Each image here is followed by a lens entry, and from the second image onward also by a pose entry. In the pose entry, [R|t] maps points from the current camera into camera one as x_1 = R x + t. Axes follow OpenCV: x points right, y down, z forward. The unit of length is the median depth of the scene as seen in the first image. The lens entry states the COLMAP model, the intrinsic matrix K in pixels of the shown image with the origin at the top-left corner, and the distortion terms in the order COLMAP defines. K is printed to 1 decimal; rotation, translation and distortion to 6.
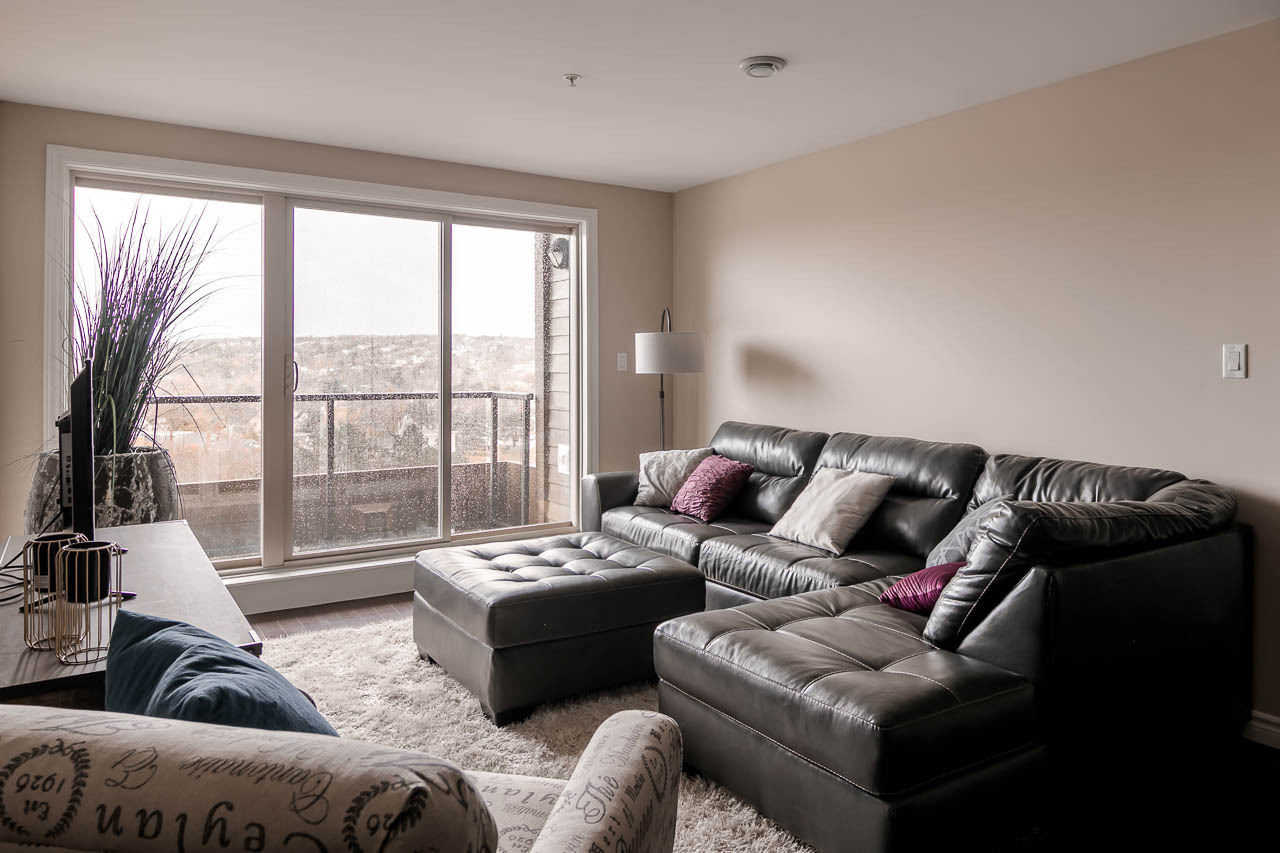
lens RADIAL K [[749.5, 0, 538.4], [0, 749.5, 352.8], [0, 0, 1]] dist [0.025251, -0.020825]
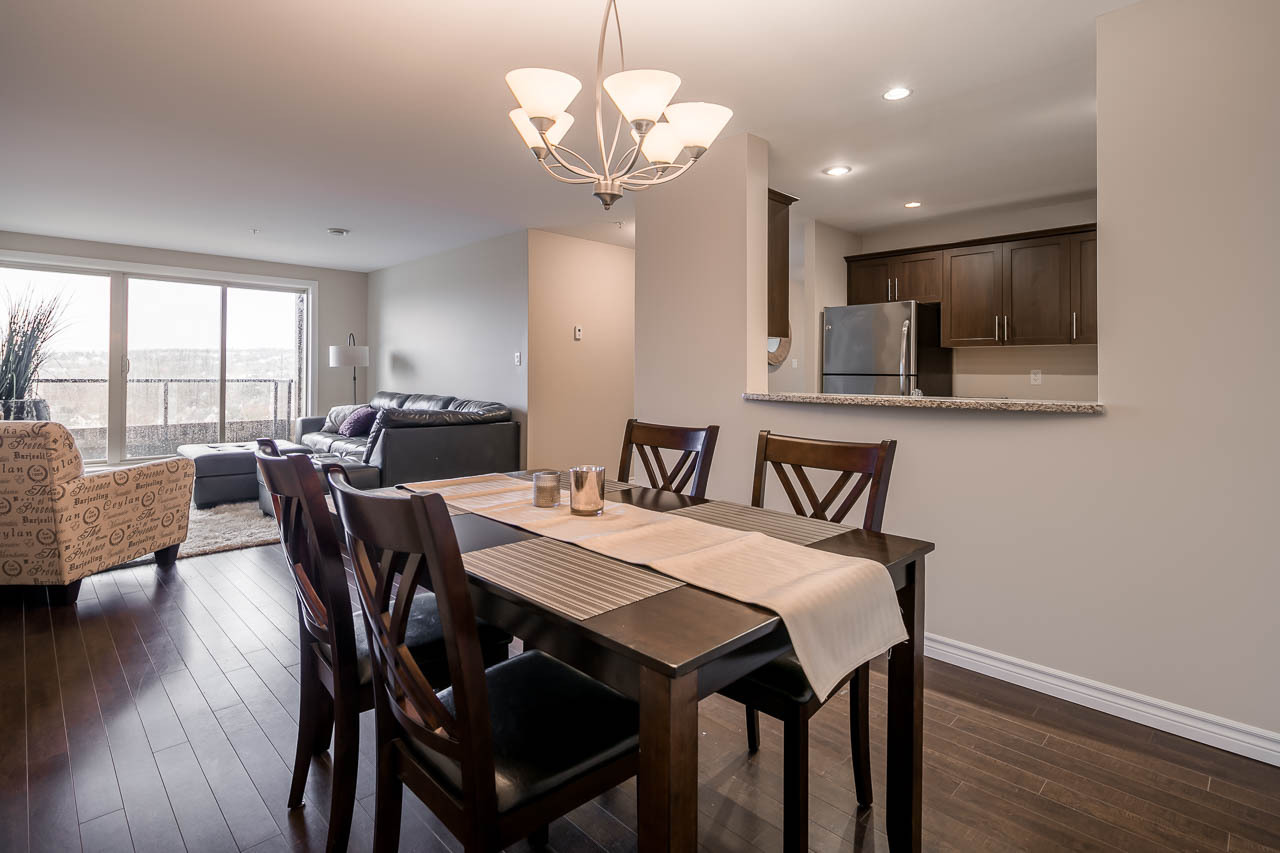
lens RADIAL K [[641.9, 0, 620.1], [0, 641.9, 364.7], [0, 0, 1]] dist [-0.004247, 0.000137]
pose [[0.977602, 0.006395, 0.210364, 0.565051], [-0.005700, 0.999976, -0.003908, 0.026650], [-0.210384, 0.002622, 0.977615, -0.871383]]
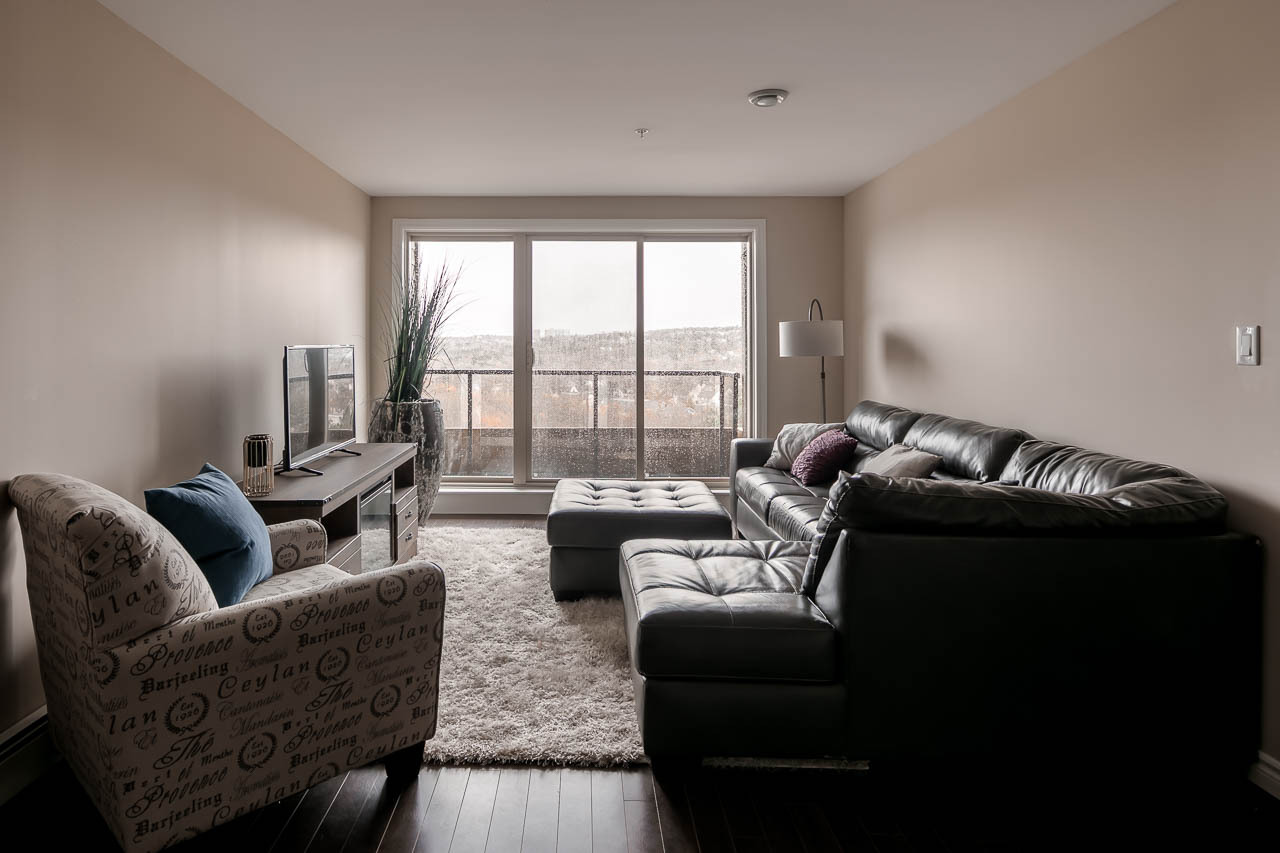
lens RADIAL K [[650.5, 0, 638.2], [0, 650.5, 345.3], [0, 0, 1]] dist [-0.001241, -0.000163]
pose [[0.867128, -0.002383, -0.498079, 0.483467], [0.007059, 0.999947, 0.007504, 0.000549], [0.498035, -0.010023, 0.867099, 0.005004]]
